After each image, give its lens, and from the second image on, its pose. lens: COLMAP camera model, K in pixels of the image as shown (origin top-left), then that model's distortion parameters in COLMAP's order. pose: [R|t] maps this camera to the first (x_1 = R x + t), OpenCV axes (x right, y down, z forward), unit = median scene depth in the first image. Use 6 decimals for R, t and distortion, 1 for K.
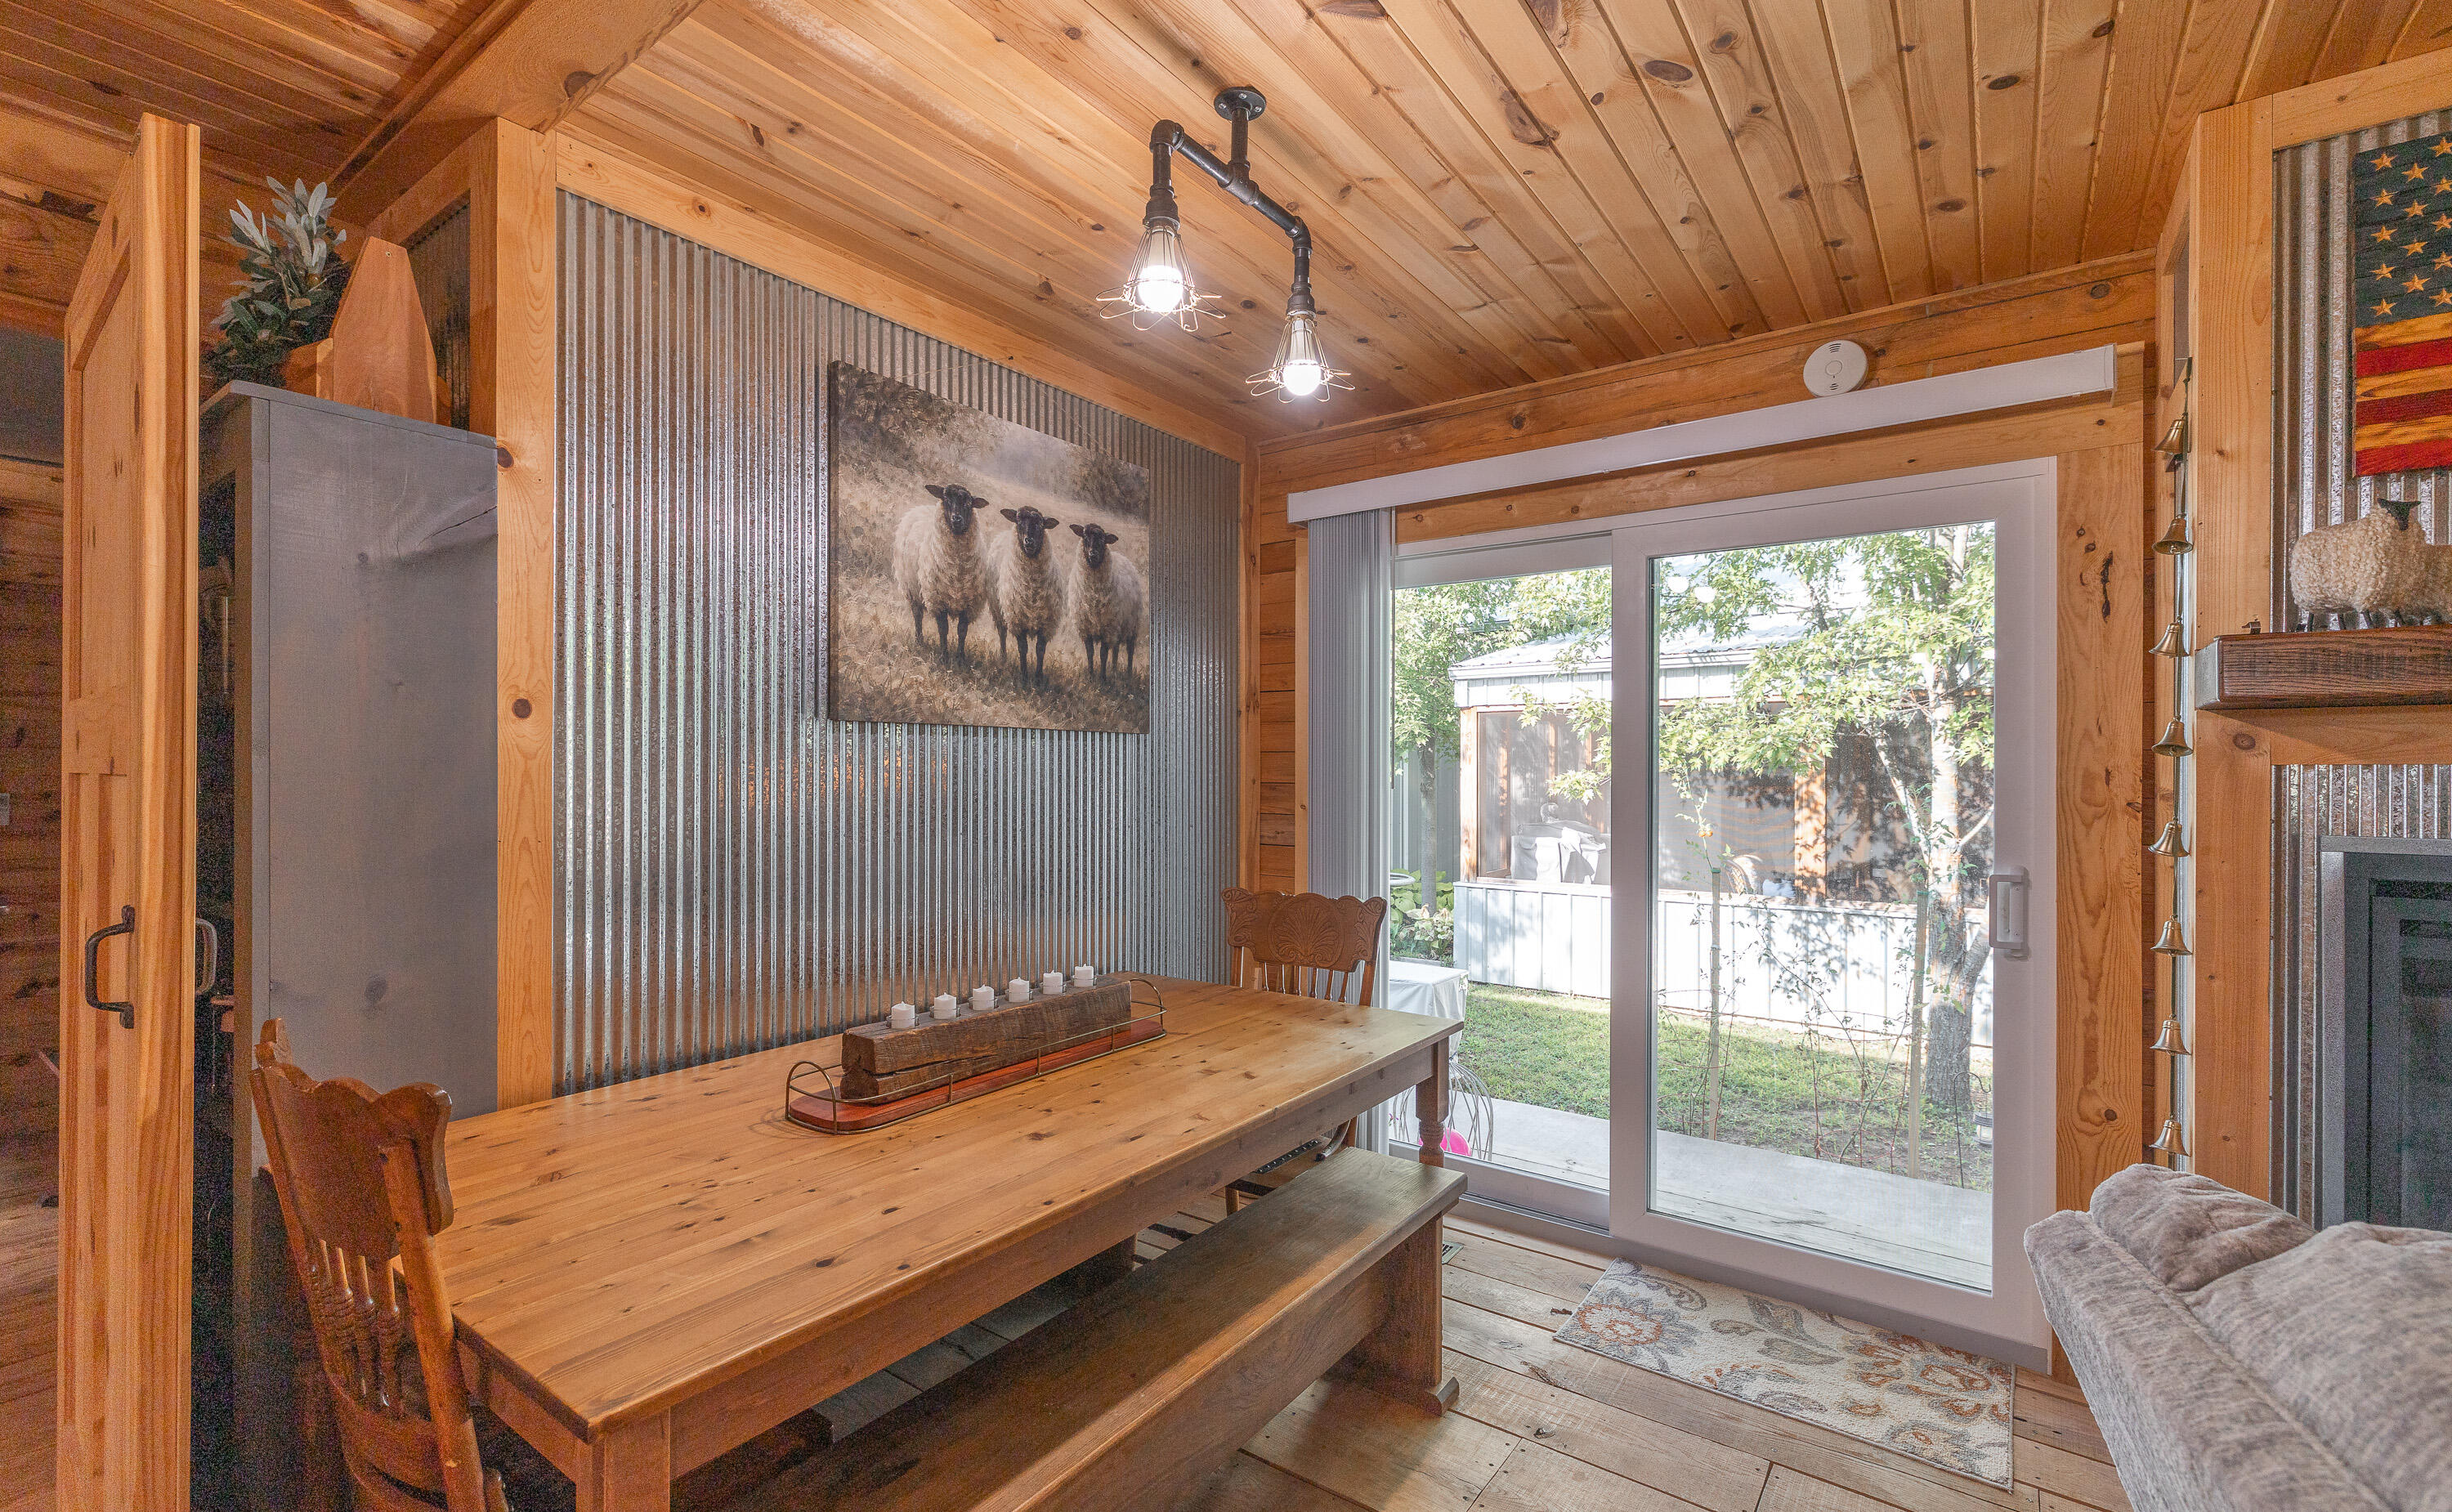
lens RADIAL K [[1067.8, 0, 1217.9], [0, 1067.8, 765.3], [0, 0, 1]] dist [0.000463, 0.001020]
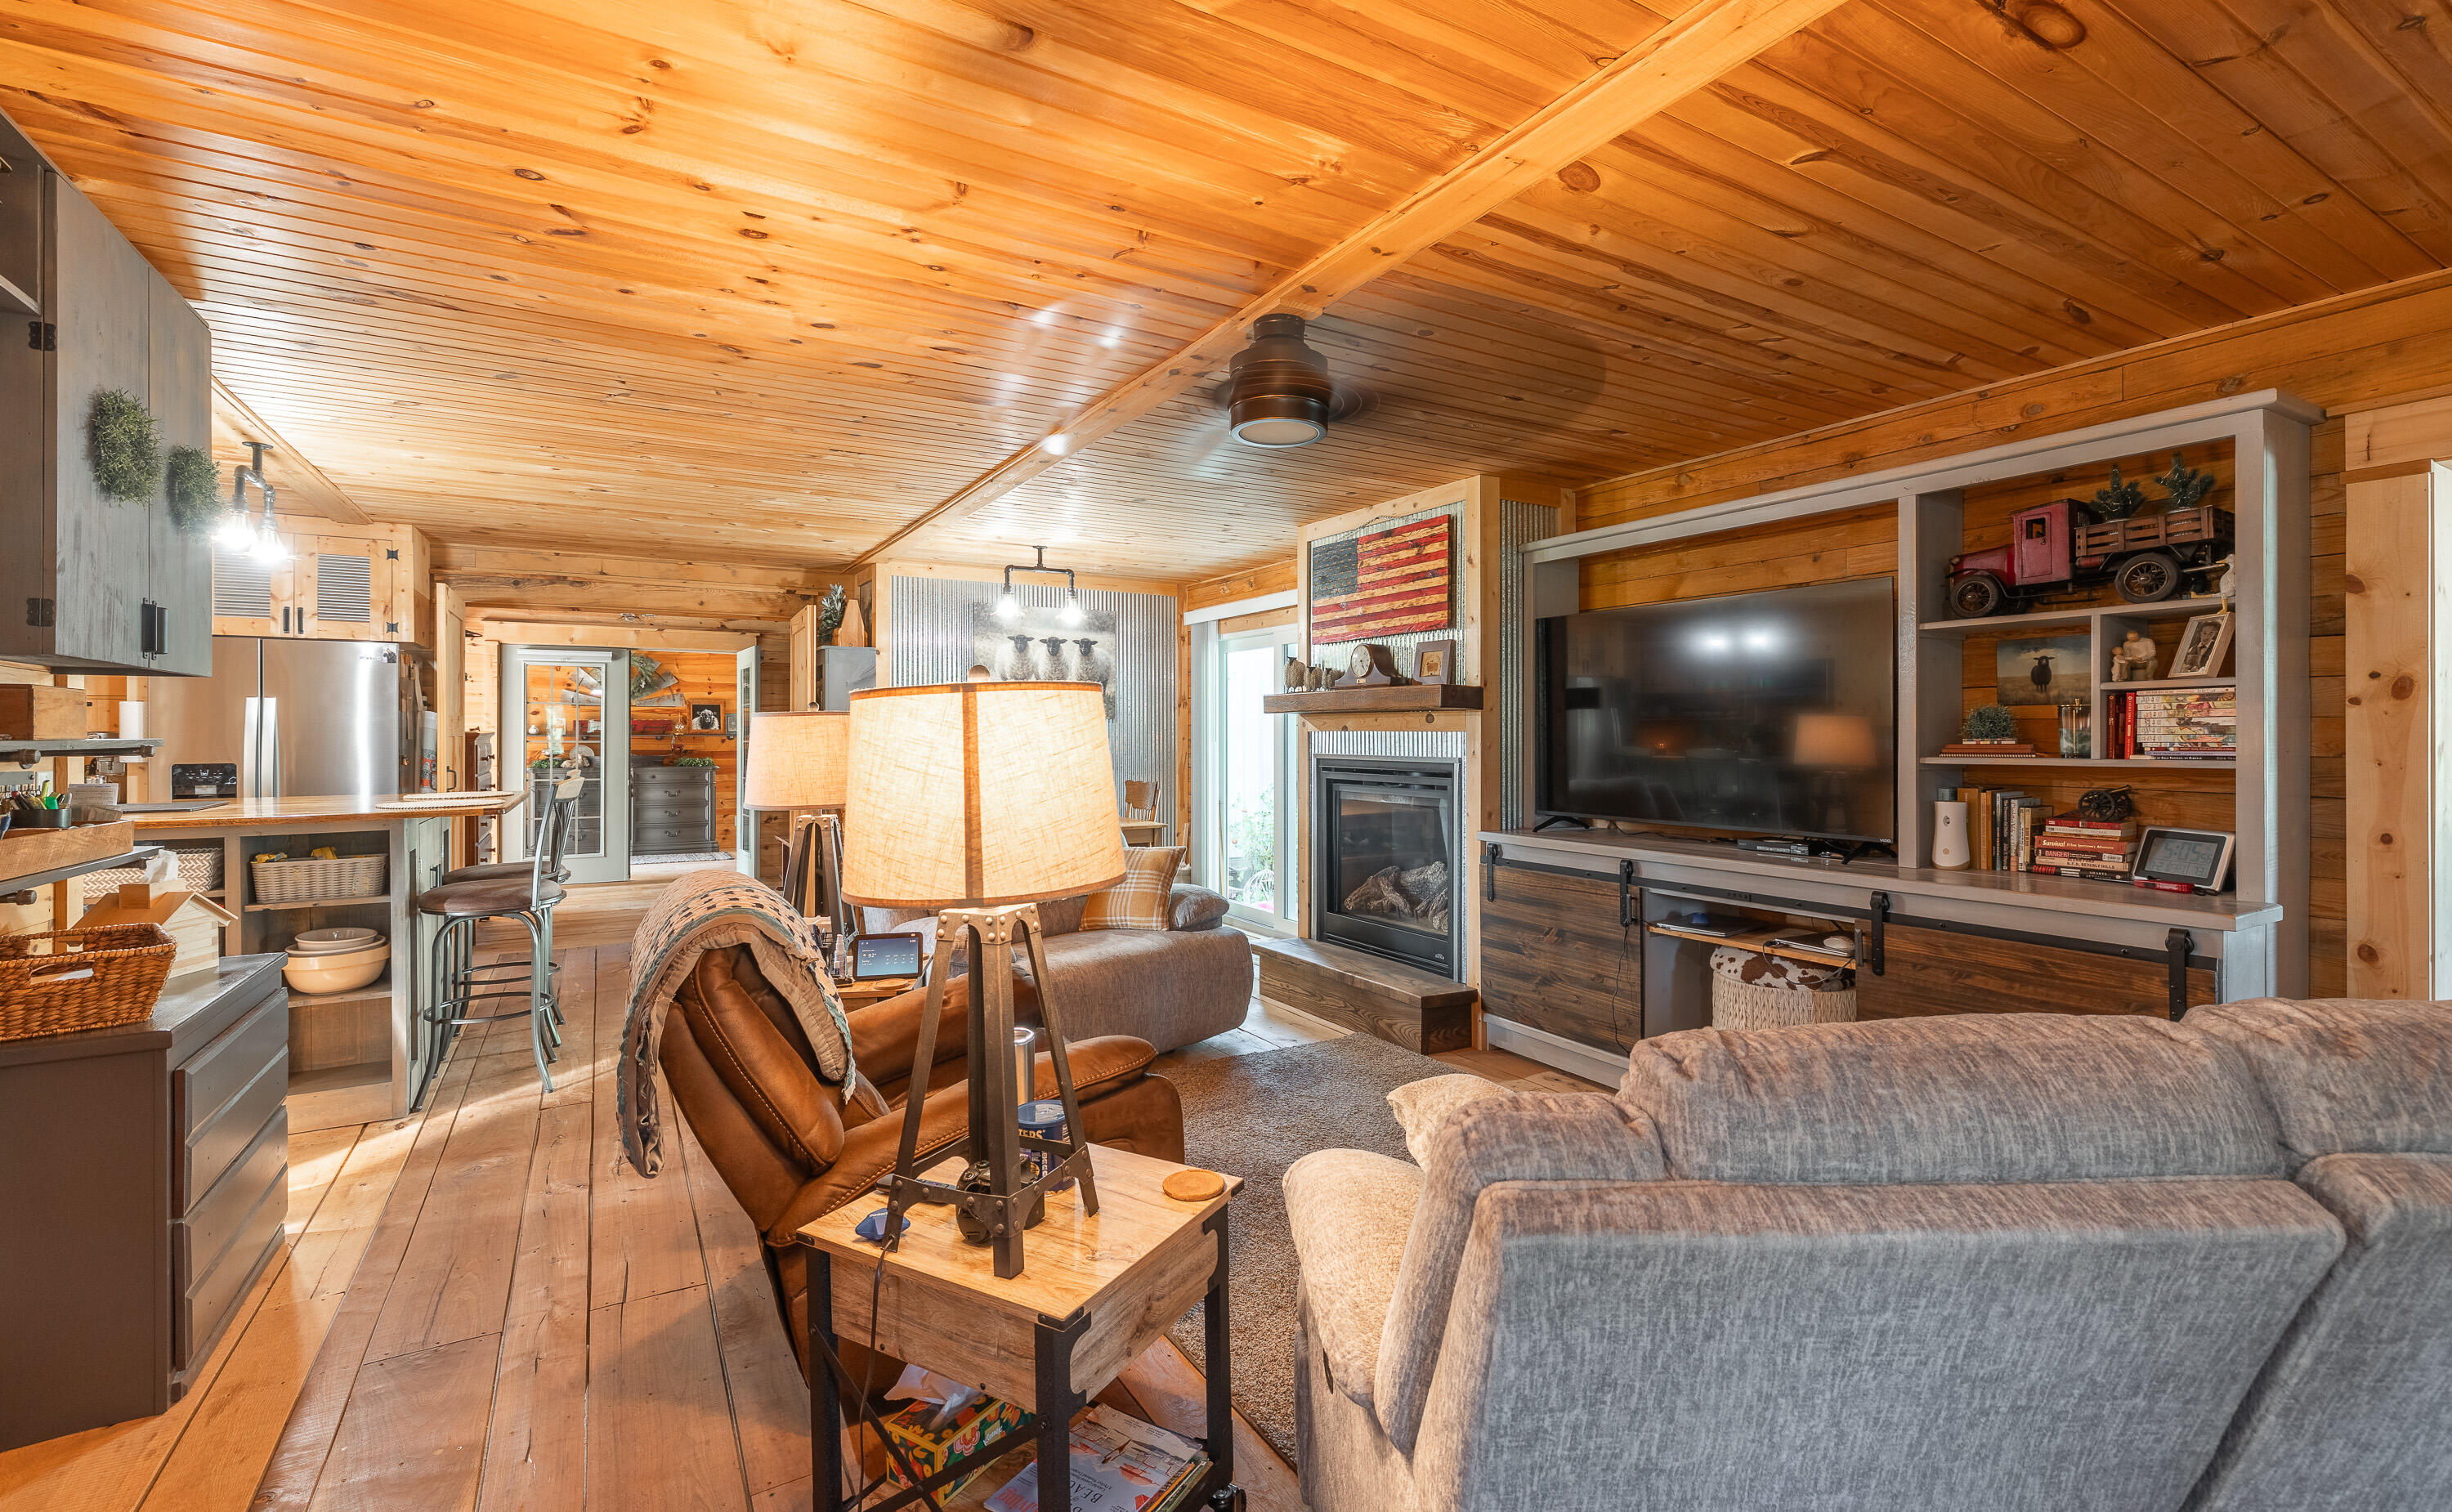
lens RADIAL K [[1067.8, 0, 1223.4], [0, 1067.8, 736.9], [0, 0, 1]] dist [0.000463, 0.001020]
pose [[0.918664, -0.004239, -0.395018, 1.292484], [0.003904, 0.999991, -0.001651, 0.018084], [0.395021, -0.000026, 0.918672, -1.323074]]
